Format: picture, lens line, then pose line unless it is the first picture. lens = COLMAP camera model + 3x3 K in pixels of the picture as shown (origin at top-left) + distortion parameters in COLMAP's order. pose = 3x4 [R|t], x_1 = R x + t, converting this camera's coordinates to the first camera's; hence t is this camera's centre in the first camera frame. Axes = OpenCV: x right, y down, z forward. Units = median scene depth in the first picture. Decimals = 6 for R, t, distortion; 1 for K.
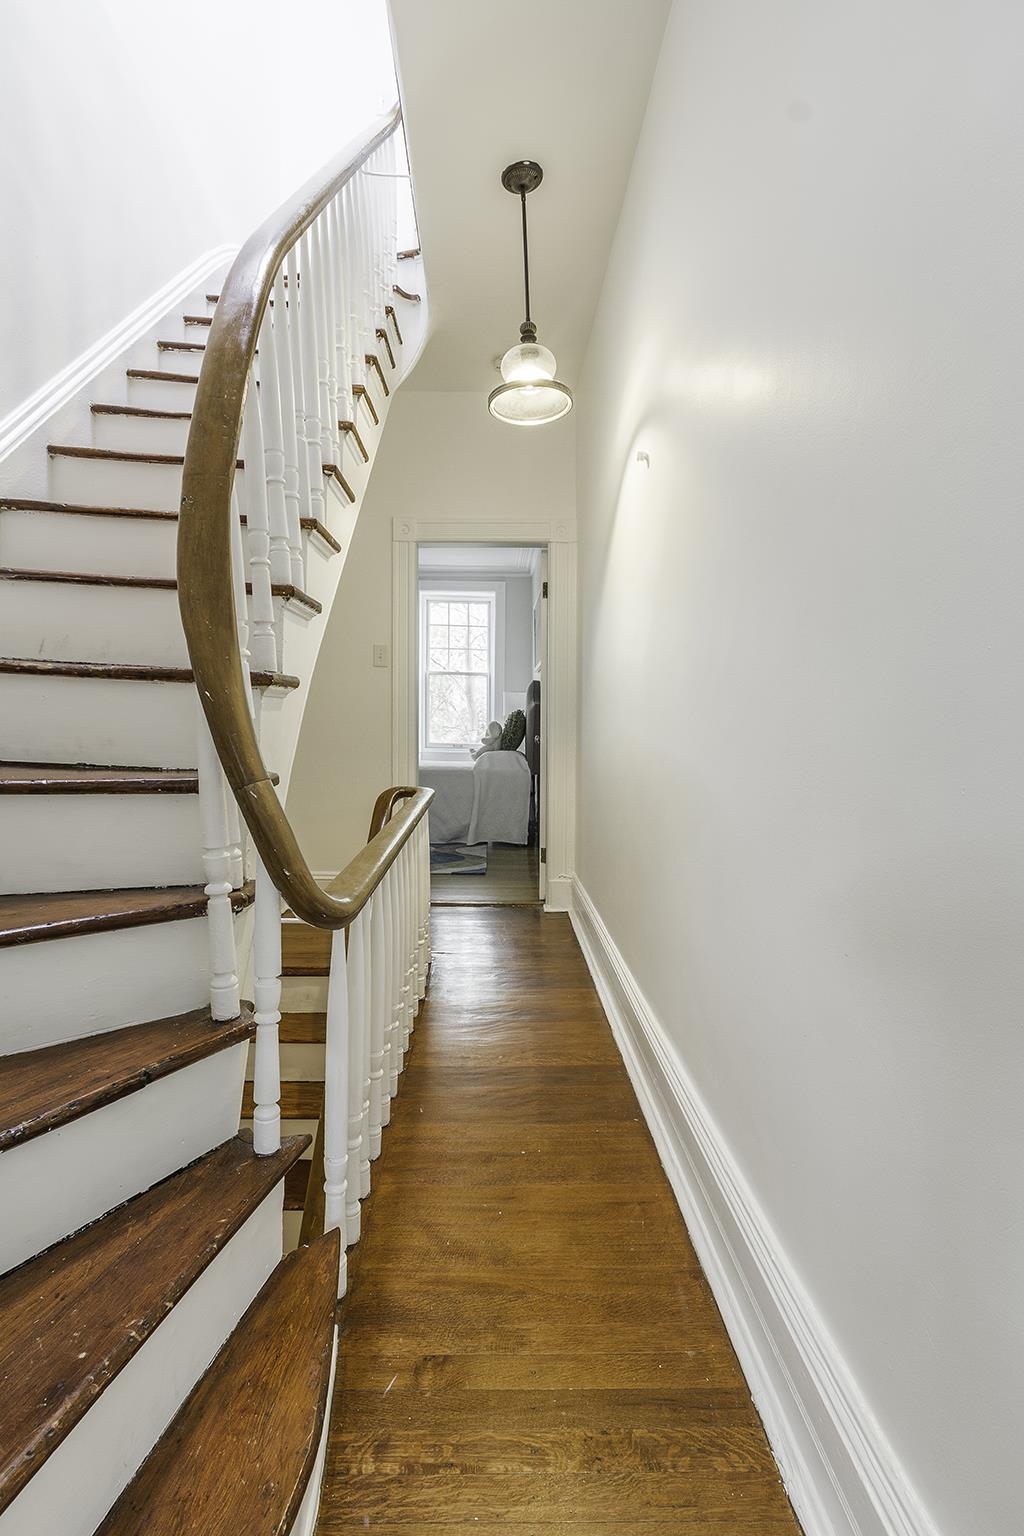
lens RADIAL K [[707.4, 0, 513.7], [0, 707.4, 758.8], [0, 0, 1]] dist [0.004687, -0.001277]
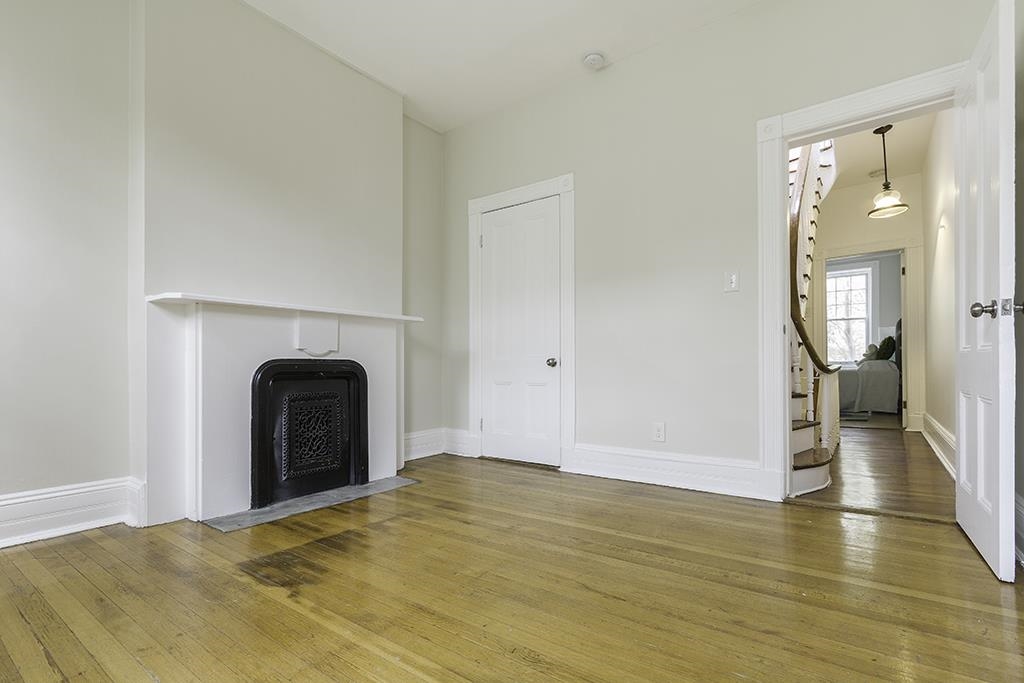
lens RADIAL K [[471.6, 0, 500.4], [0, 471.6, 355.7], [0, 0, 1]] dist [0.004687, -0.001277]
pose [[0.769935, -0.013537, -0.637978, 0.011017], [-0.028596, 0.998039, -0.055688, 0.070385], [0.637481, 0.061120, 0.768038, -0.496480]]
